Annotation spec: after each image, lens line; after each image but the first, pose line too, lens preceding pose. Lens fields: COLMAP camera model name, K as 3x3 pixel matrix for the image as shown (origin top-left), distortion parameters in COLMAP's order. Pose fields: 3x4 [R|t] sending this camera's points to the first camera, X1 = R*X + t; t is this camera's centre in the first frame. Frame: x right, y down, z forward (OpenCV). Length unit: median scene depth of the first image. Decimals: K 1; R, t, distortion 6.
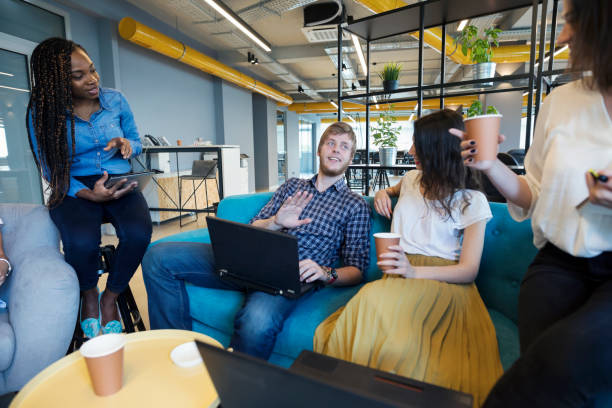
lens RADIAL K [[360.0, 0, 306.1], [0, 360.0, 206.0], [0, 0, 1]] dist [-0.022086, -0.002105]
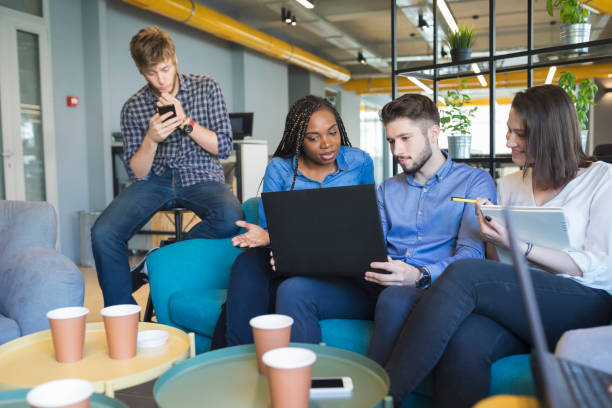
lens RADIAL K [[591.5, 0, 304.4], [0, 591.5, 204.8], [0, 0, 1]] dist [-0.030492, 0.000000]
pose [[0.992558, 0.004937, -0.121674, 0.057902], [-0.013292, 0.997600, -0.067946, 0.072147], [0.121047, 0.069057, 0.990242, -0.257283]]
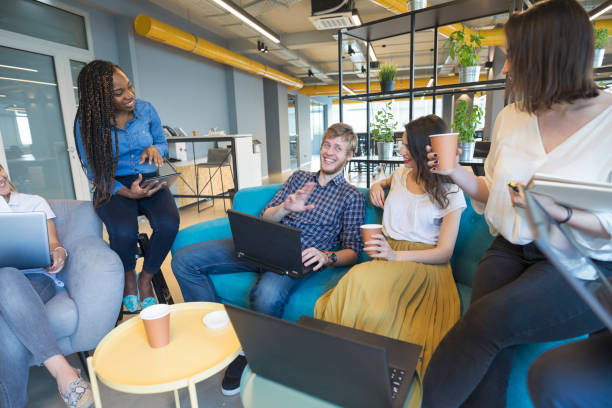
lens RADIAL K [[360.0, 0, 305.6], [0, 360.0, 206.9], [0, 0, 1]] dist [-0.022086, -0.002105]
pose [[0.999121, -0.012800, -0.039908, 0.025750], [0.015059, 0.998269, 0.056848, -0.030318], [0.039111, -0.057399, 0.997585, -0.121350]]
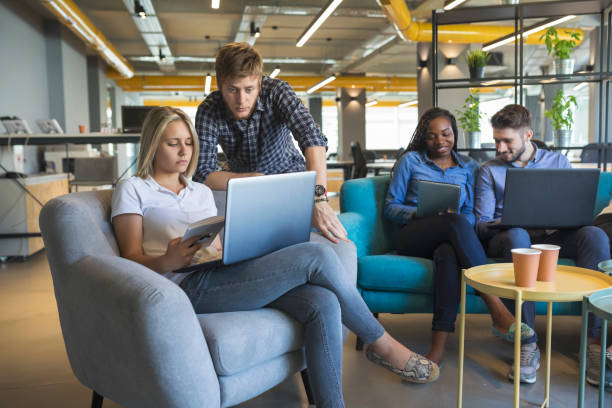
lens RADIAL K [[591.5, 0, 308.8], [0, 591.5, 198.5], [0, 0, 1]] dist [-0.030492, 0.000000]
pose [[0.917626, -0.029359, 0.396359, -0.852779], [0.060080, 0.996054, -0.065315, 0.097339], [-0.392877, 0.083748, 0.915770, -0.303156]]
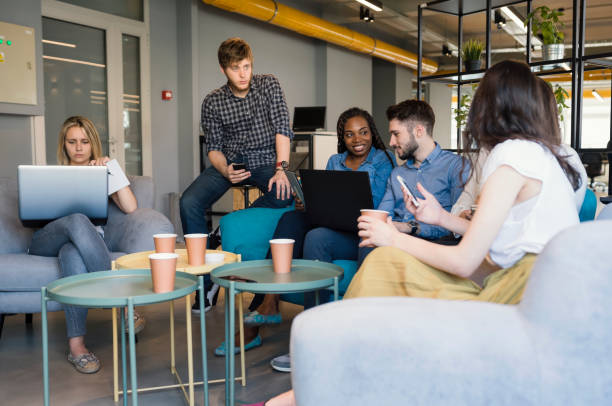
lens RADIAL K [[644.3, 0, 329.3], [0, 644.3, 199.3], [0, 0, 1]] dist [-0.035629, 0.000000]
pose [[0.970198, 0.029722, -0.240484, 0.280835], [-0.047131, 0.996642, -0.066965, 0.143020], [0.237685, 0.076304, 0.968340, -0.684332]]
